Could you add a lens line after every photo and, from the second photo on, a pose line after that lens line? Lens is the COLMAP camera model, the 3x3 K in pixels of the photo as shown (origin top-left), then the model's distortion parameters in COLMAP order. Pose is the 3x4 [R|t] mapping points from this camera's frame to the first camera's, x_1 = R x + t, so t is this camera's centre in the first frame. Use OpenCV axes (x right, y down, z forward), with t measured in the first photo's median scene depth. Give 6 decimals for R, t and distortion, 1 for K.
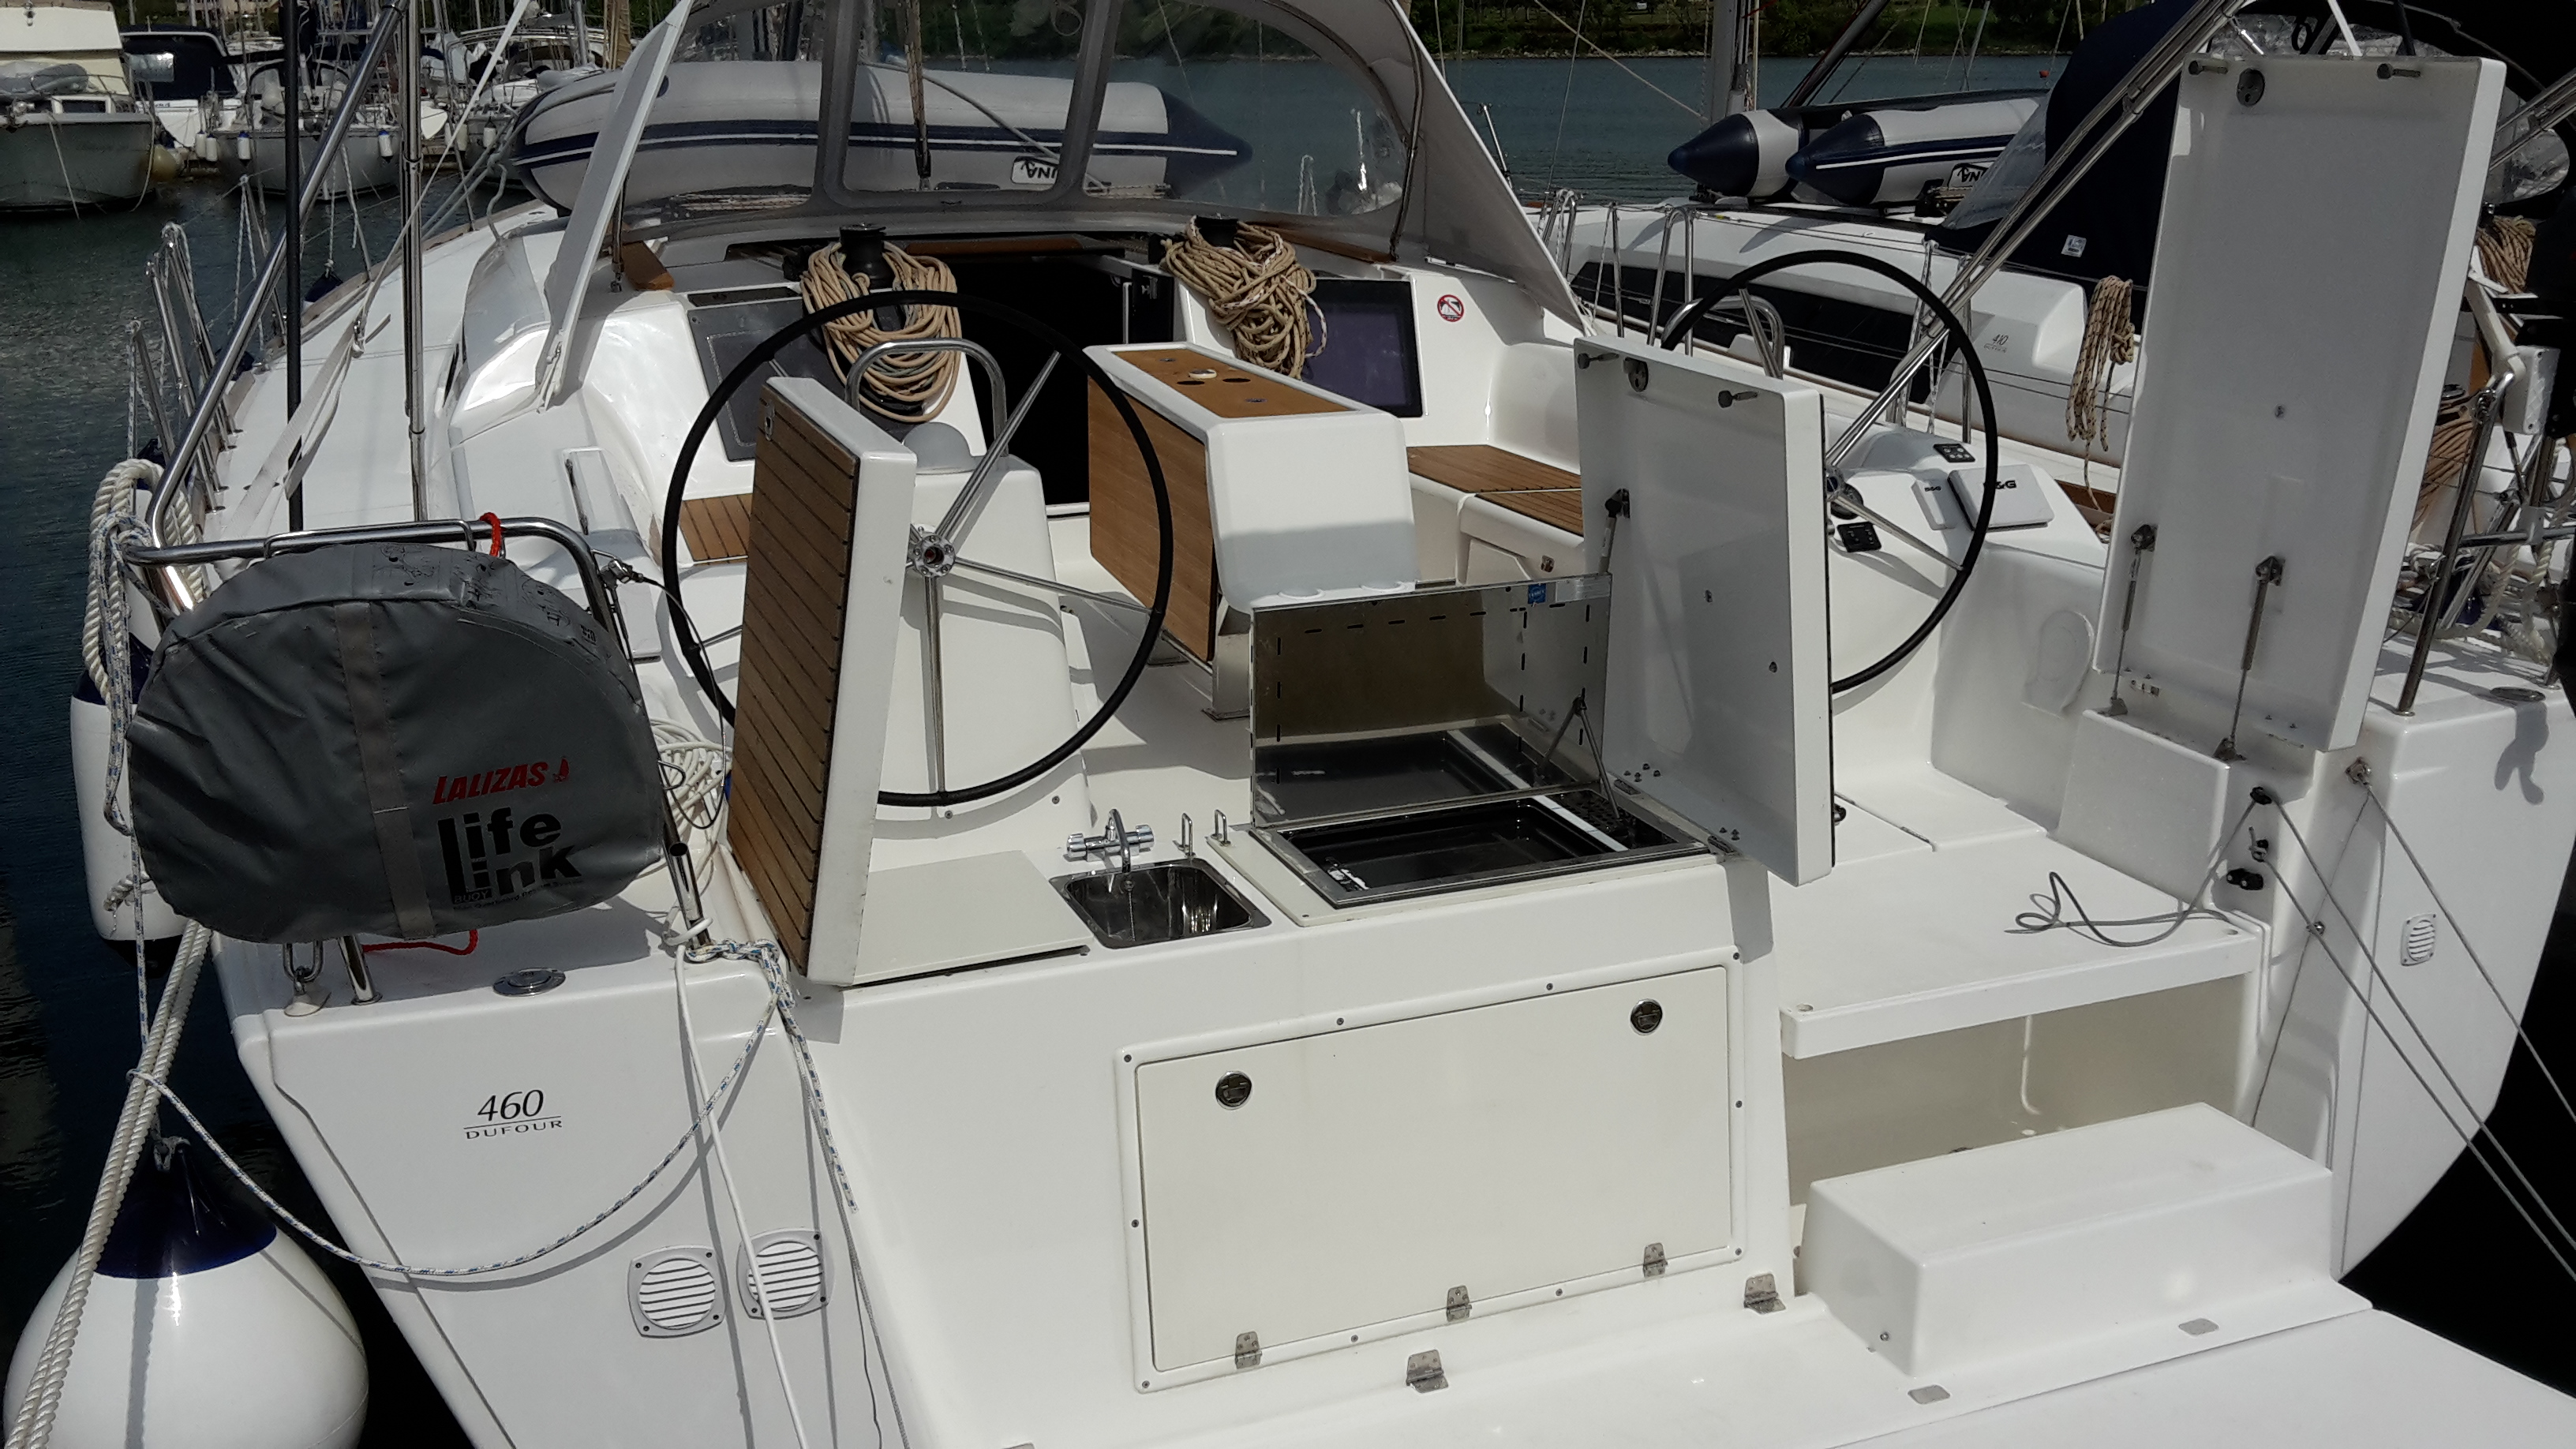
lens RADIAL K [[2381.5, 0, 1286.6], [0, 2381.5, 803.1], [0, 0, 1]] dist [0.052454, 0.000000]
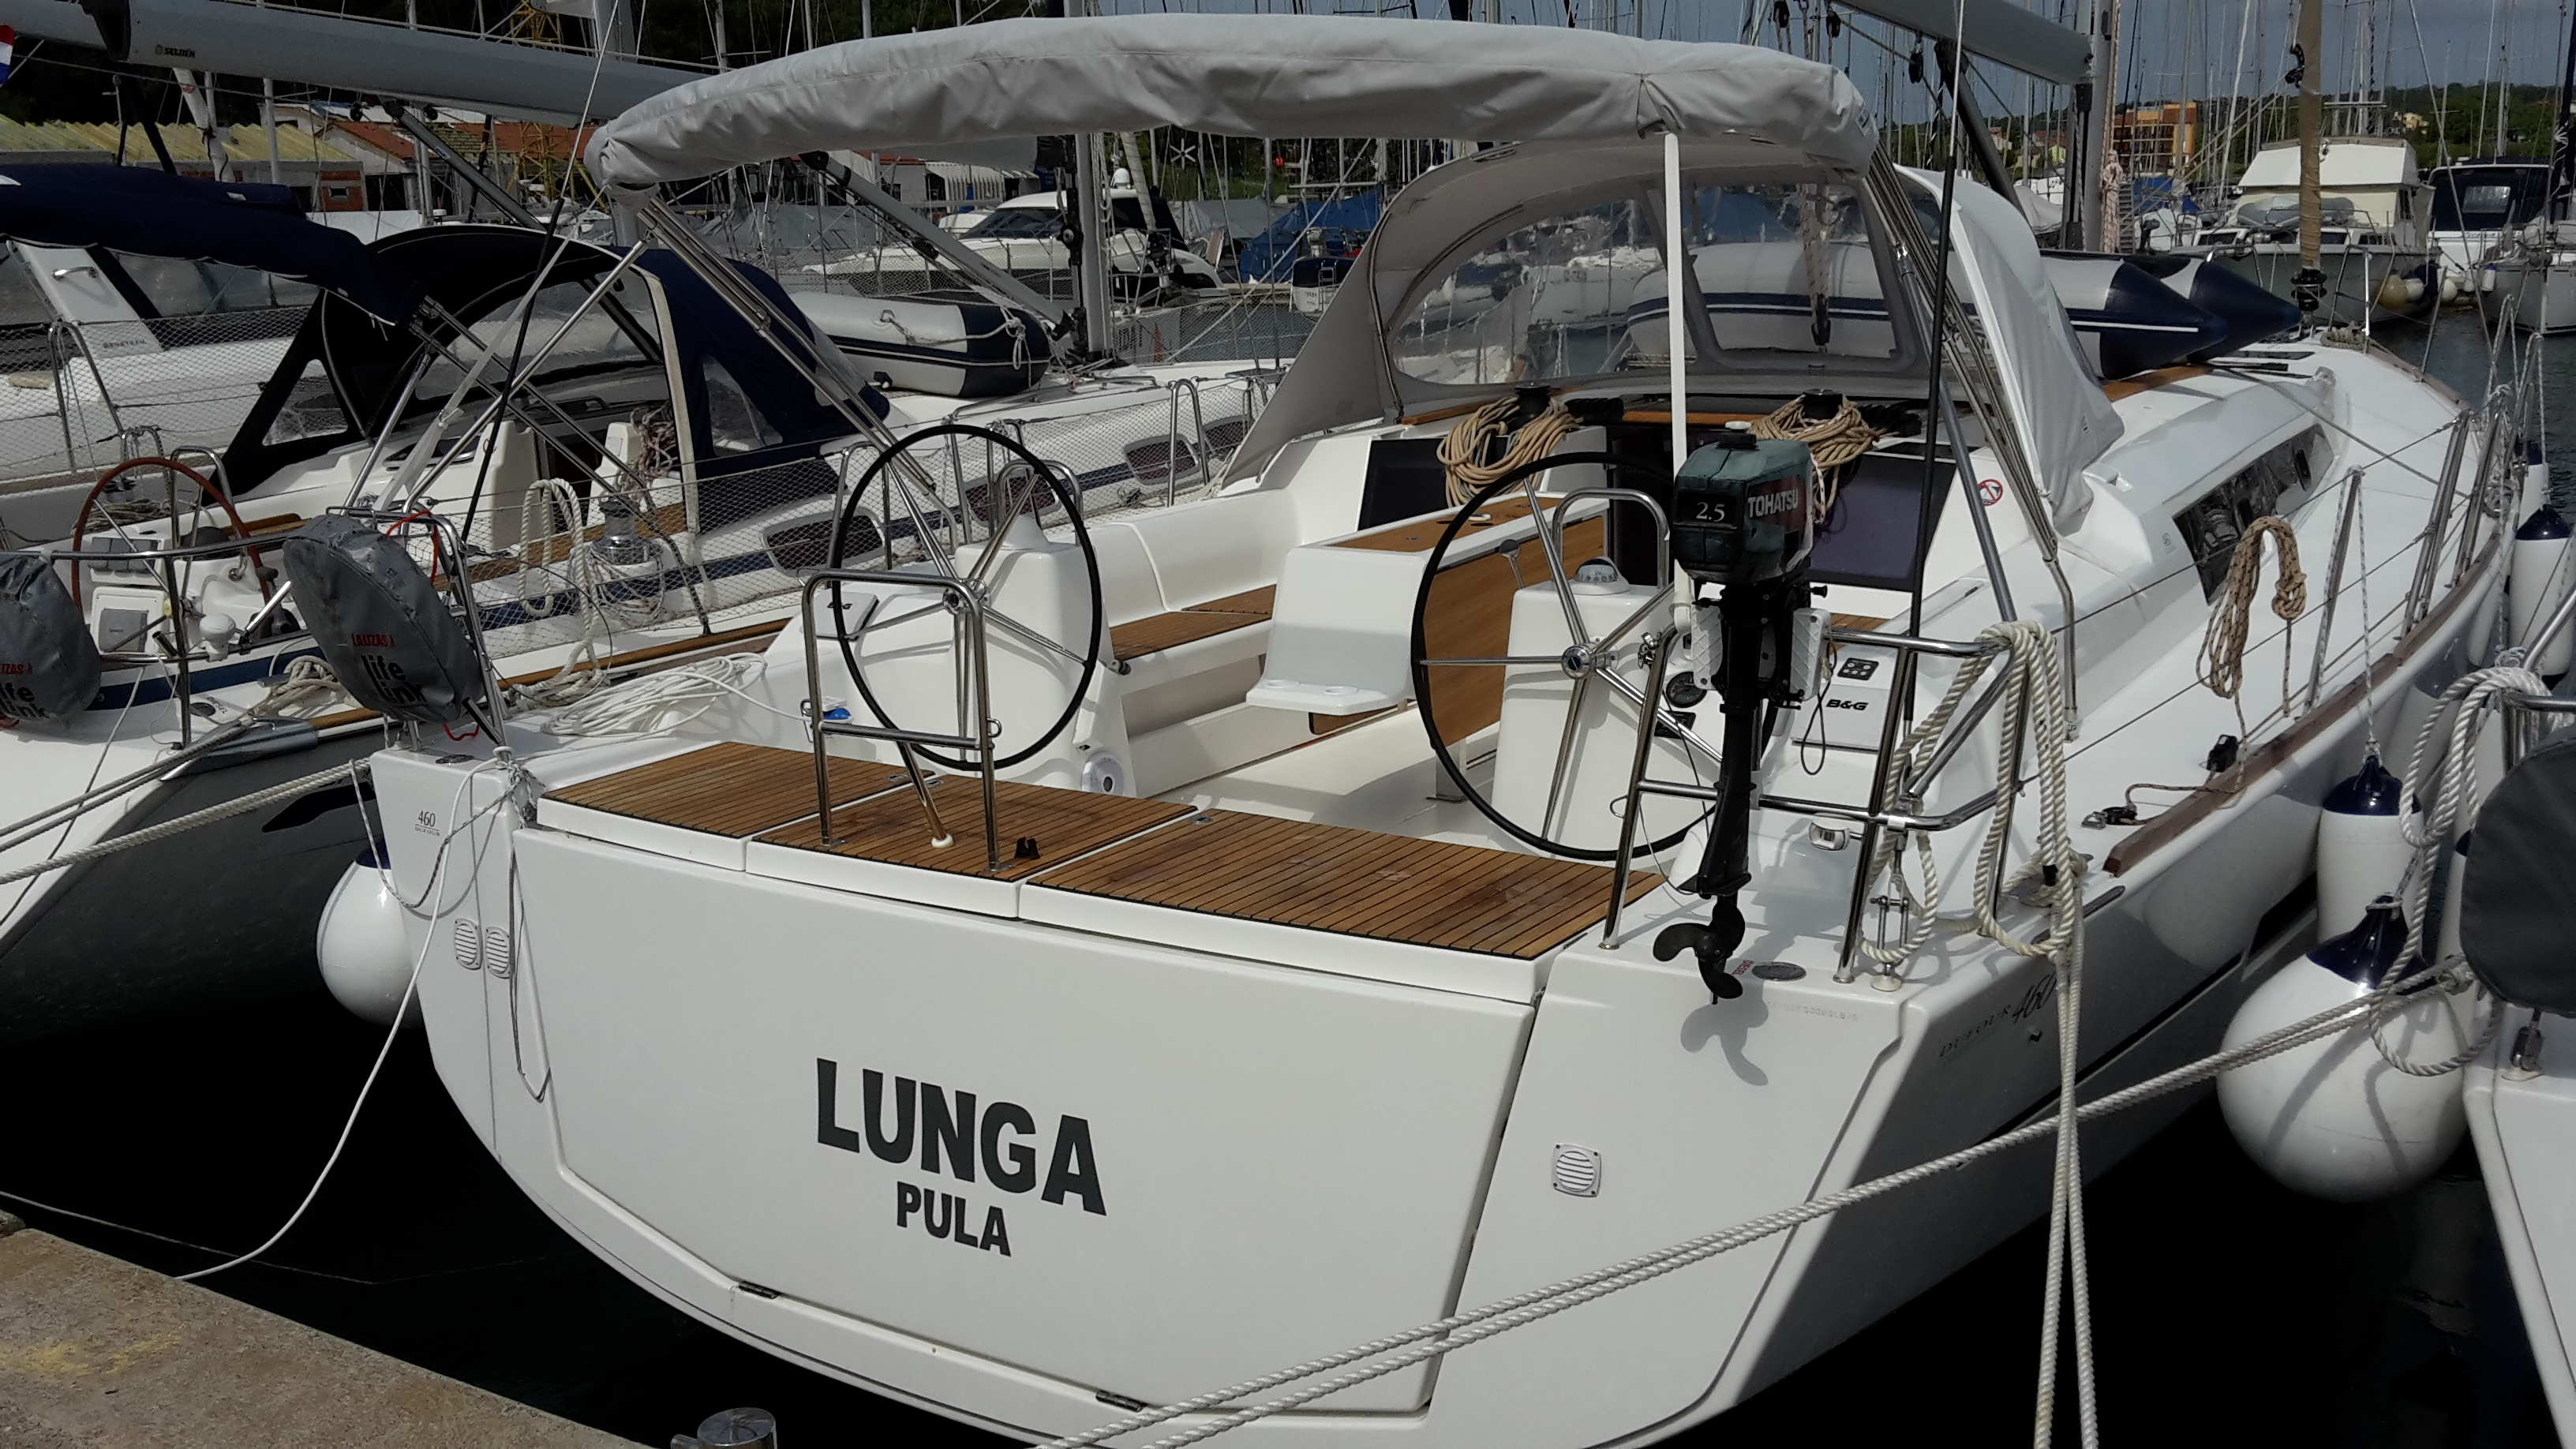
lens RADIAL K [[2381.5, 0, 1309.4], [0, 2381.5, 718.7], [0, 0, 1]] dist [0.052454, 0.000000]
pose [[0.581211, 0.170080, -0.795781, 1.071385], [-0.232688, 0.971818, 0.037758, -0.125809], [0.779776, 0.163223, 0.604407, 0.255394]]
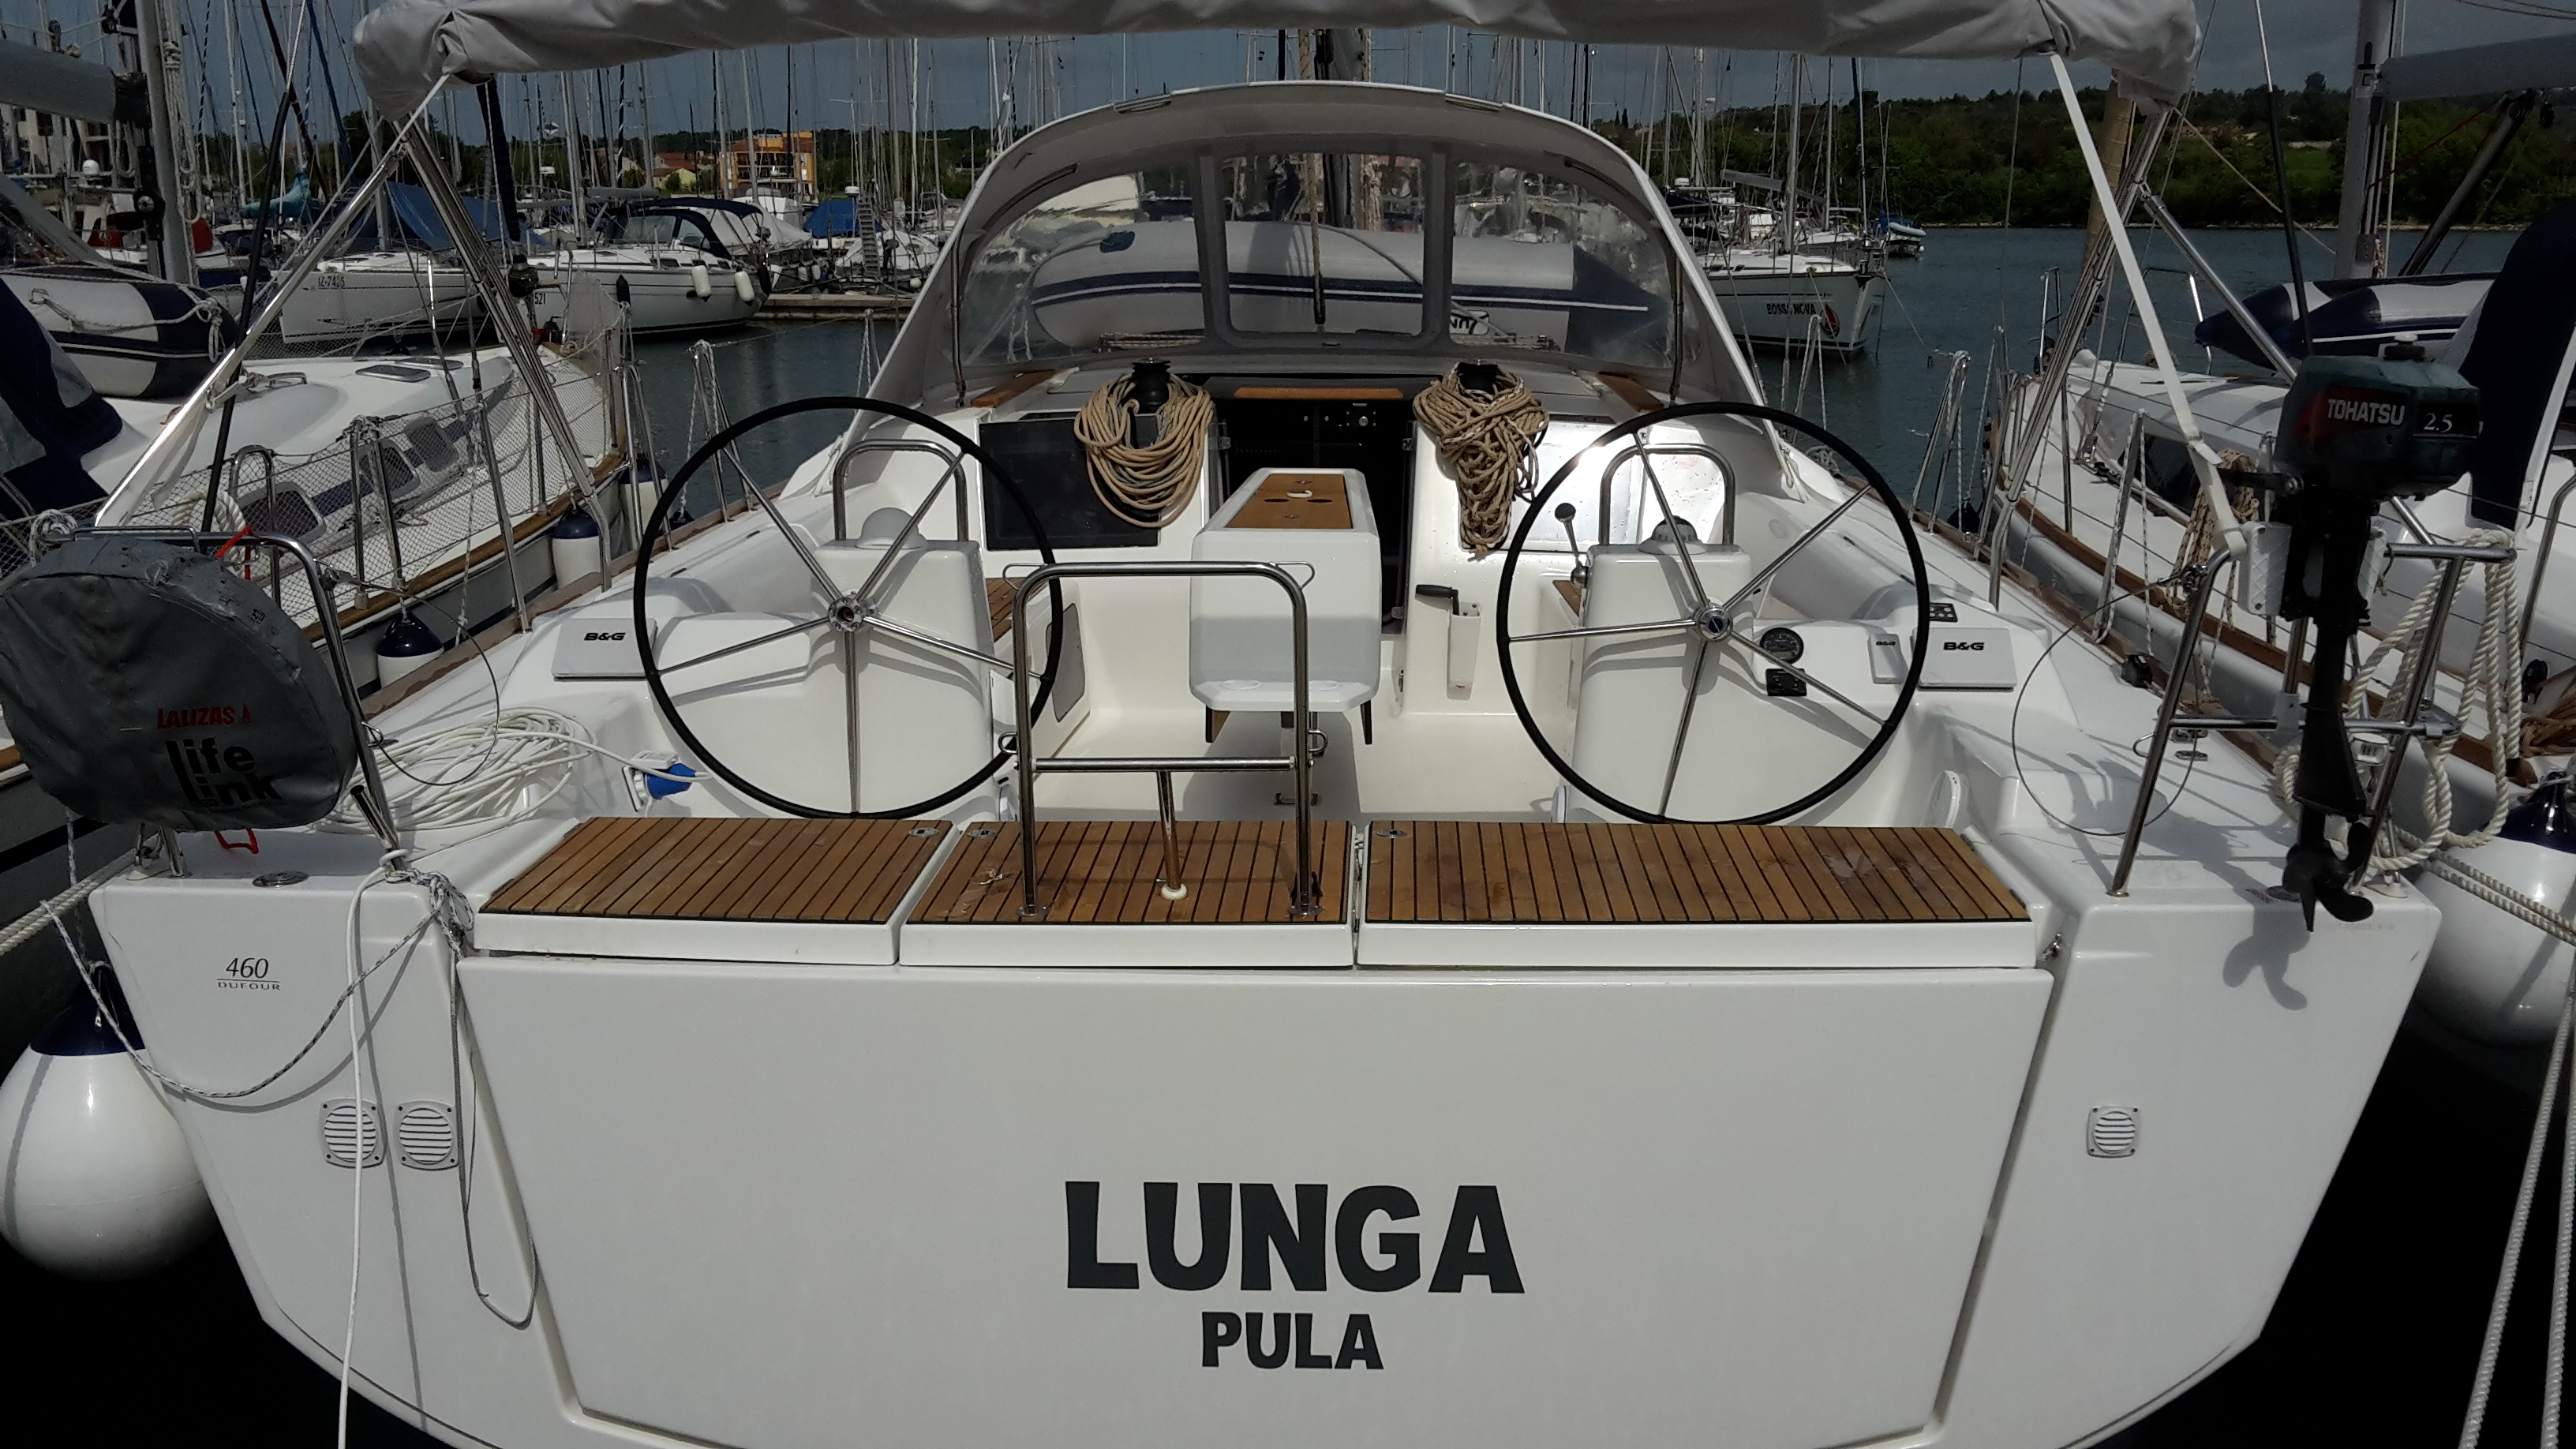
lens RADIAL K [[2381.5, 0, 1309.9], [0, 2381.5, 725.4], [0, 0, 1]] dist [0.052454, 0.000000]
pose [[0.918736, 0.094784, -0.383329, 0.486589], [-0.130440, 0.989118, -0.068056, 0.004065], [0.372707, 0.112526, 0.921101, -0.021112]]
